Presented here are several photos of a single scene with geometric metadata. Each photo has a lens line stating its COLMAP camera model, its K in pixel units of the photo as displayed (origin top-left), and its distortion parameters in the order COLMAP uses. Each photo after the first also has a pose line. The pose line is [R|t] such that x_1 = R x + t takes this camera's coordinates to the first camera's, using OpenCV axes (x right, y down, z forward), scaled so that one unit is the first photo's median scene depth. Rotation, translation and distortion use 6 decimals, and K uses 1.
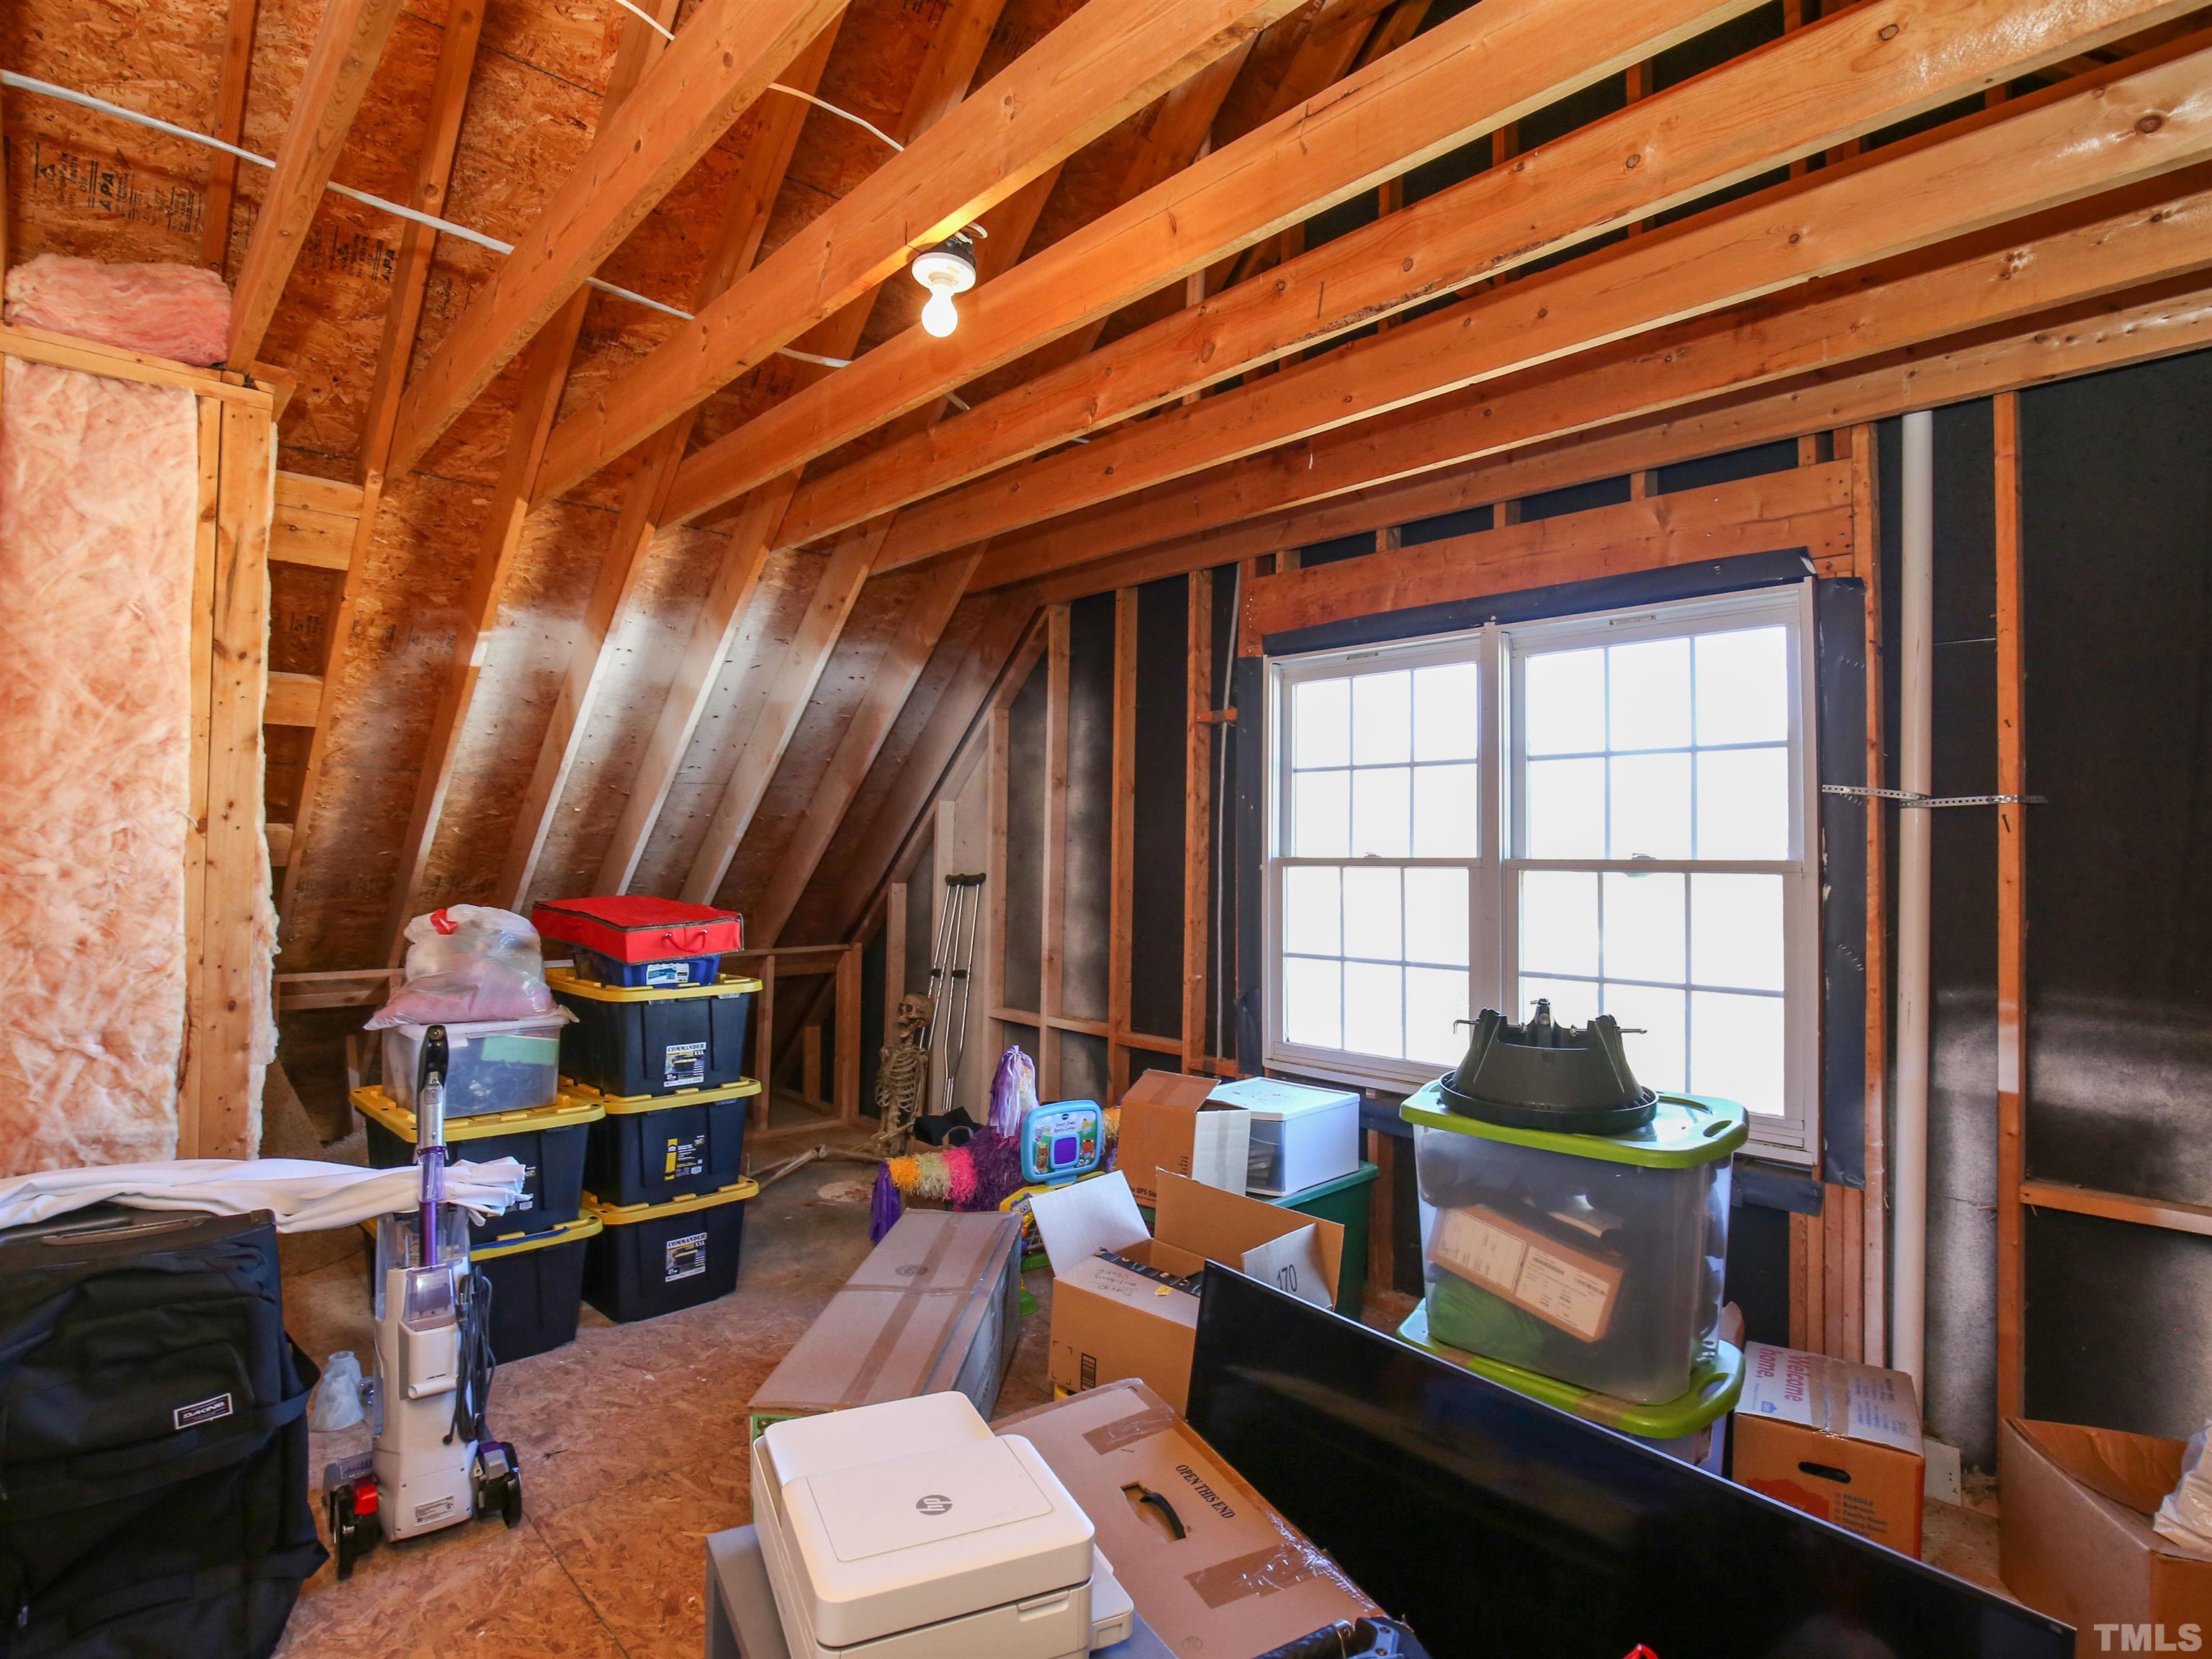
lens RADIAL K [[1151.5, 0, 1106.0], [0, 1151.5, 829.5], [0, 0, 1]] dist [-0.034275, 0.000175]
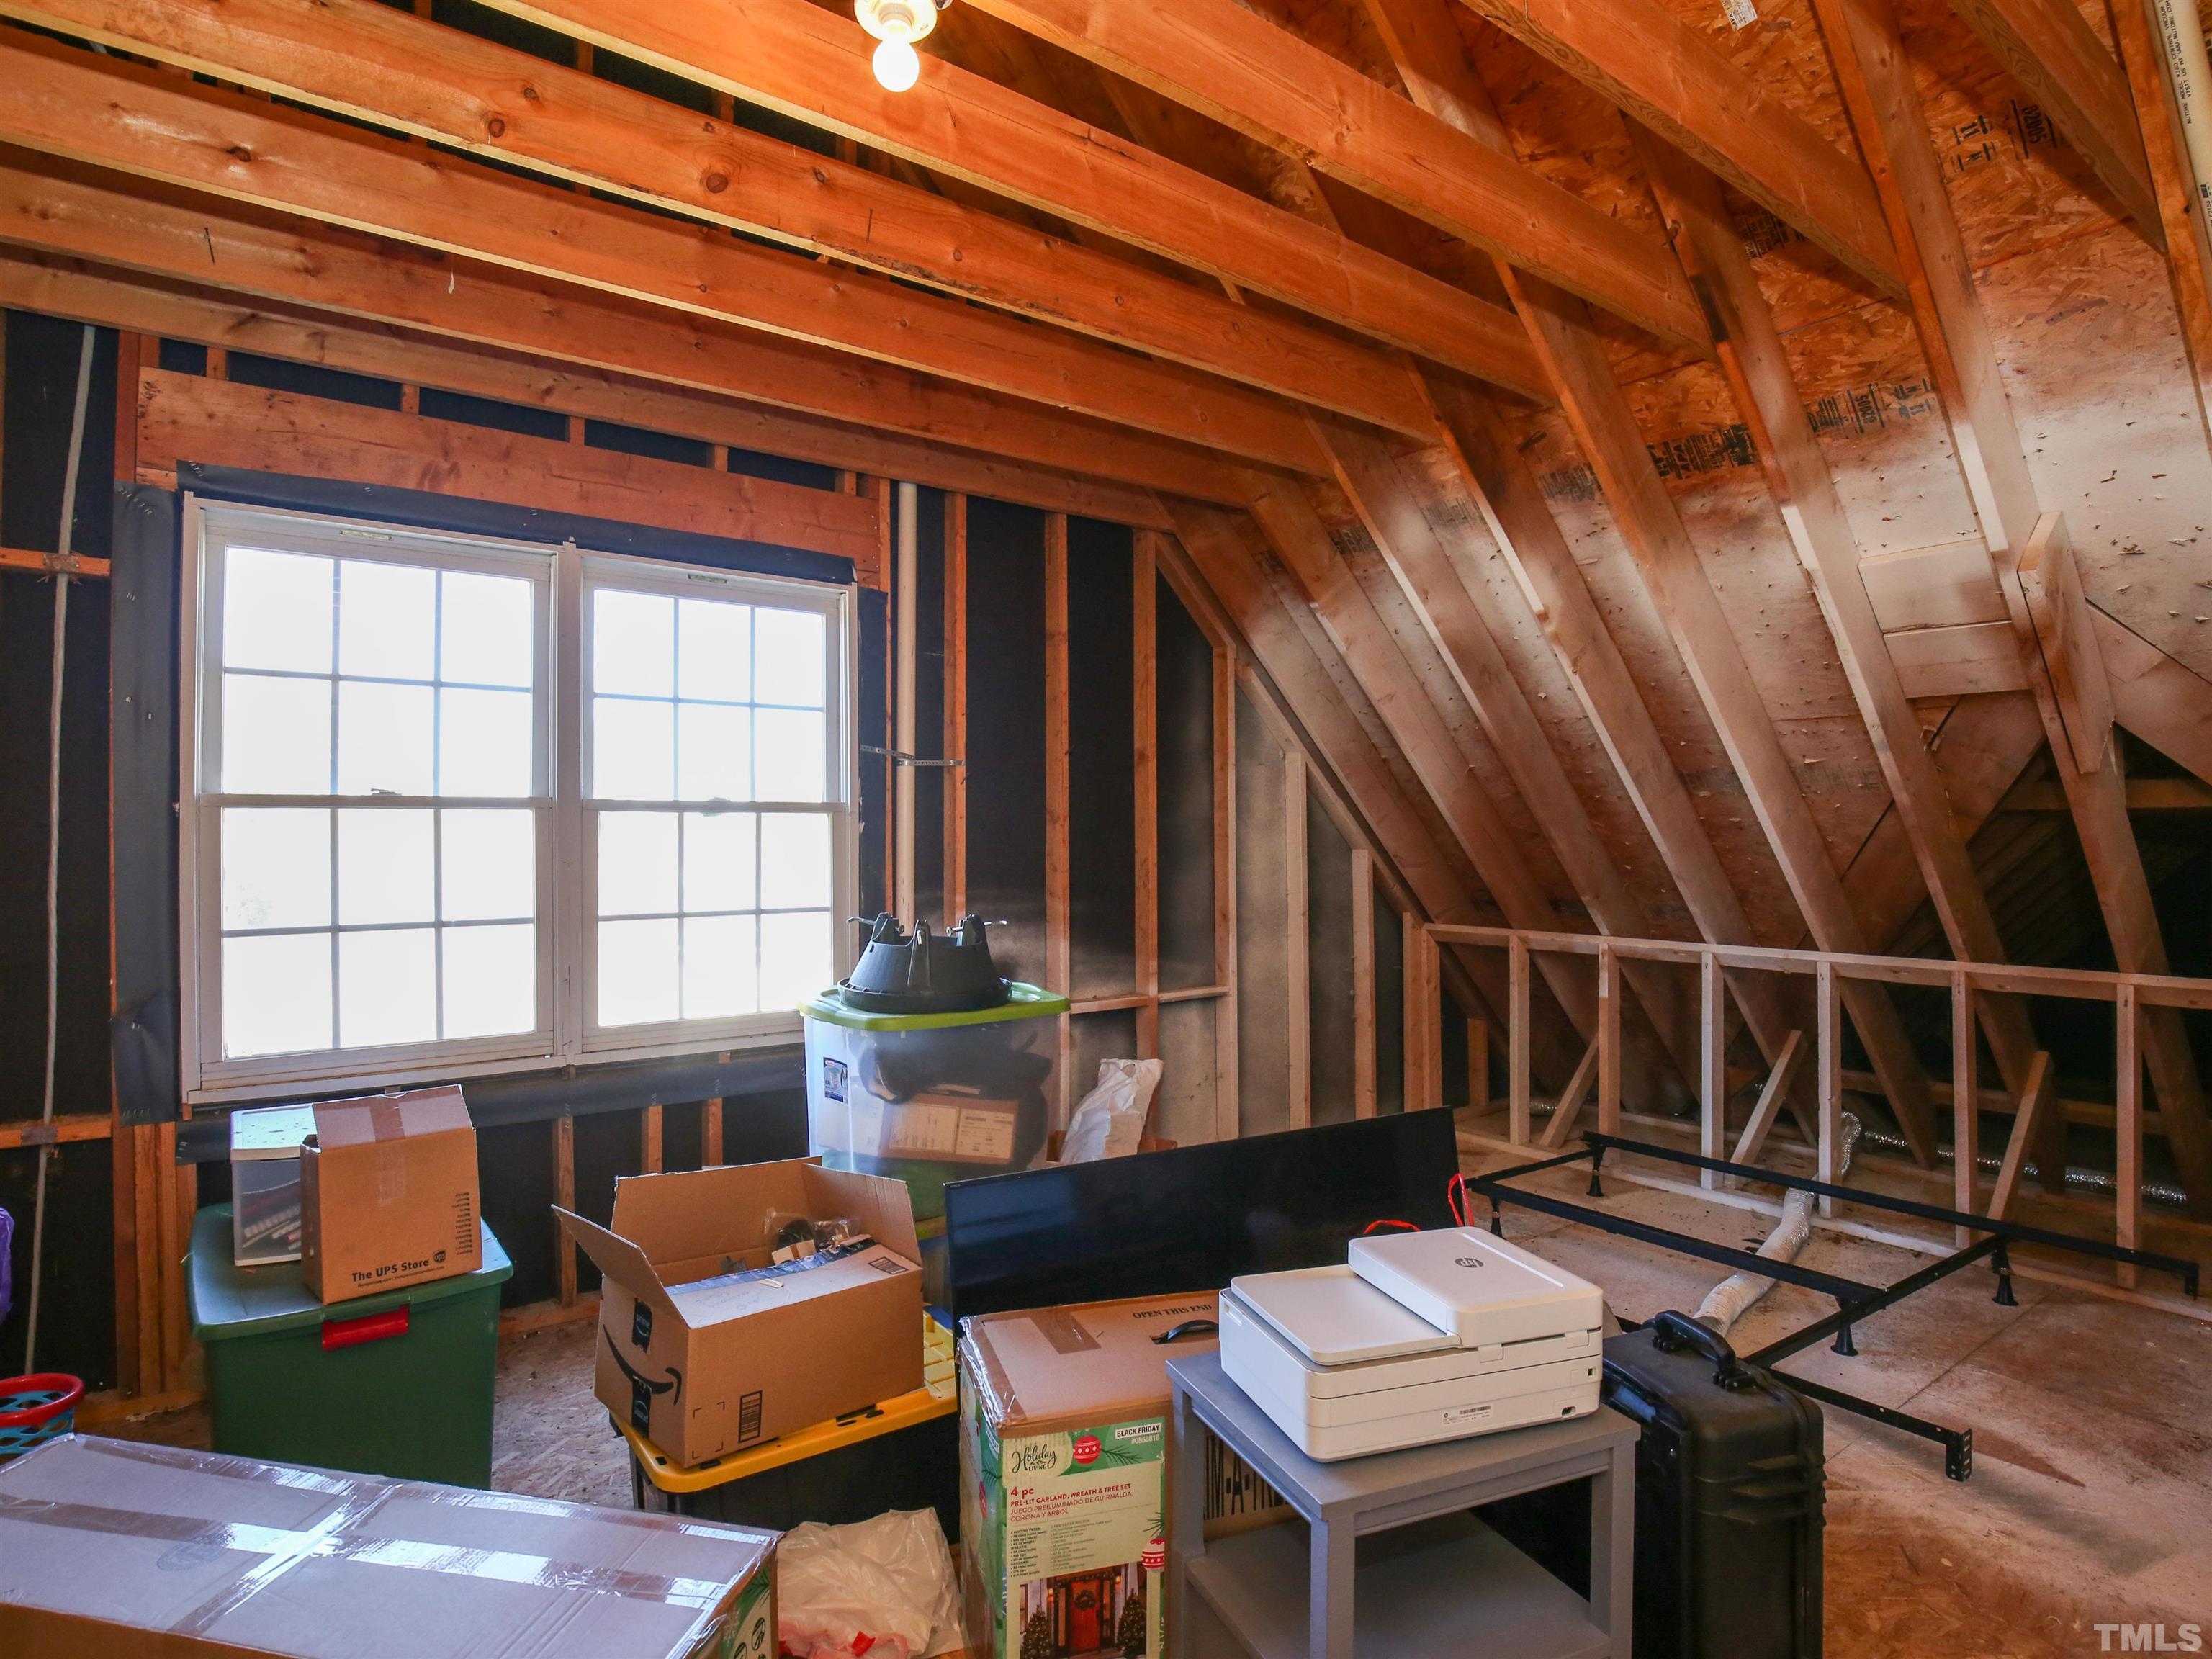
lens RADIAL K [[1151.5, 0, 1106.0], [0, 1151.5, 829.5], [0, 0, 1]] dist [-0.034275, 0.000175]
pose [[0.129685, -0.007170, 0.991529, -0.531793], [-0.023533, 0.999670, 0.010307, 0.031046], [-0.991276, -0.024671, 0.129474, 0.452967]]
